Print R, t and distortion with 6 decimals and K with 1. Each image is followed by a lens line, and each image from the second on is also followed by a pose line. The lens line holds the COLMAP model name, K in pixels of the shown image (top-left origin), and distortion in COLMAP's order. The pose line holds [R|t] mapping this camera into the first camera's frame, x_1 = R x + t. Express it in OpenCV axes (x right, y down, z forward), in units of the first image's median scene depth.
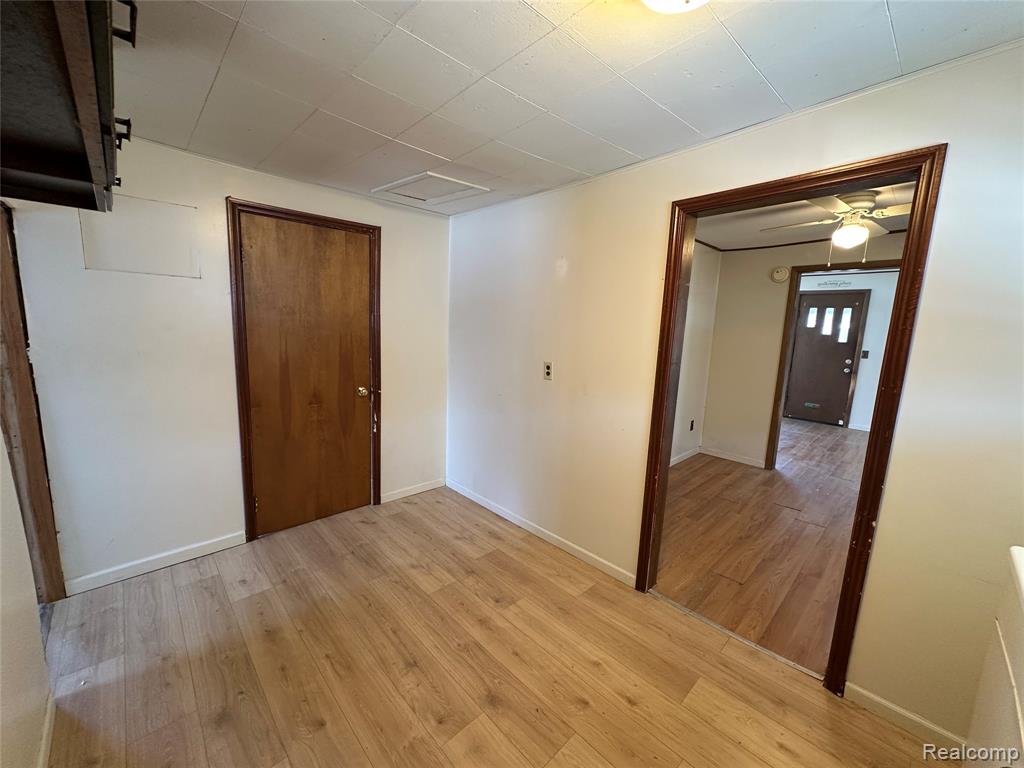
lens RADIAL K [[407.4, 0, 510.6], [0, 407.4, 384.2], [0, 0, 1]] dist [0.000081, -0.000152]
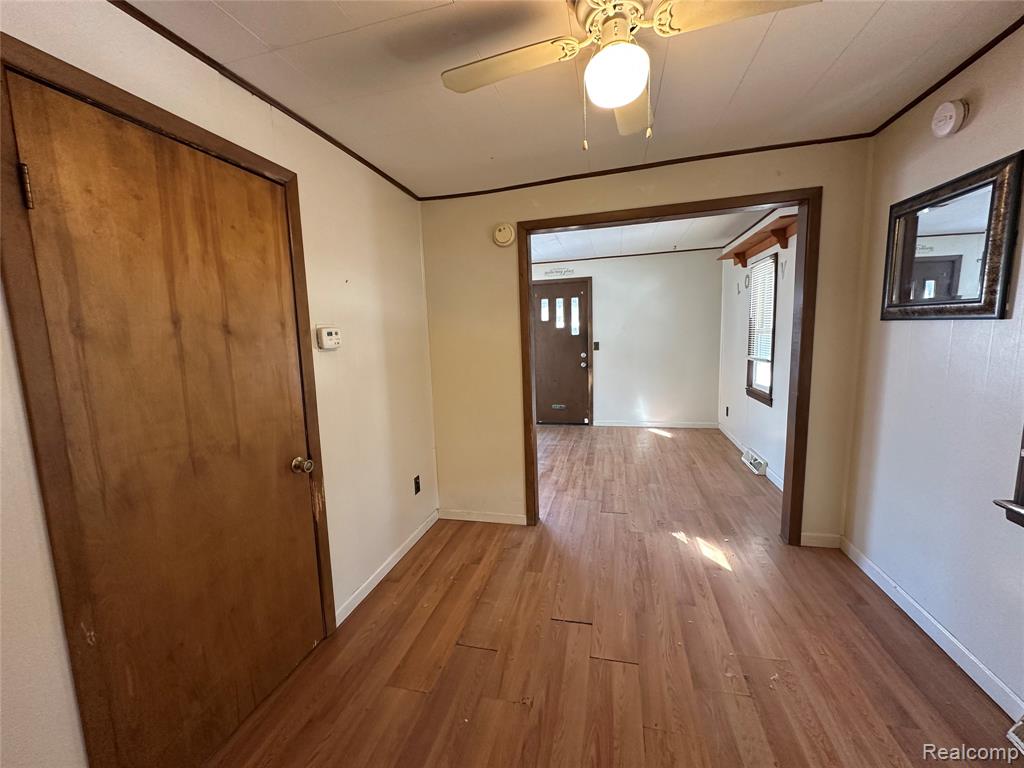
lens RADIAL K [[407.4, 0, 512.9], [0, 407.4, 382.4], [0, 0, 1]] dist [0.000081, -0.000152]
pose [[0.840577, -0.127450, 0.526485, 0.280318], [0.145019, 0.989397, 0.007975, -0.035142], [-0.521919, 0.069647, 0.850147, 0.424825]]
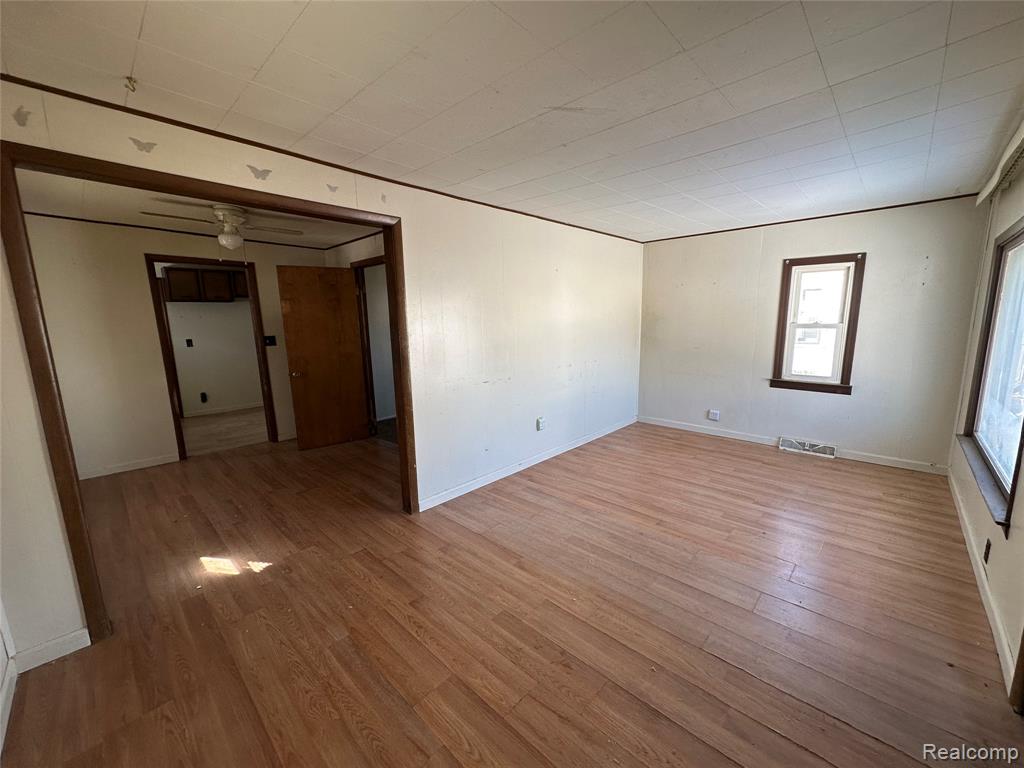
lens RADIAL K [[407.4, 0, 514.2], [0, 407.4, 383.6], [0, 0, 1]] dist [0.000081, -0.000152]
pose [[0.054379, 0.135922, -0.989226, 1.315307], [-0.139062, 0.982068, 0.127294, -0.123401], [0.988790, 0.130641, 0.072305, 1.101617]]
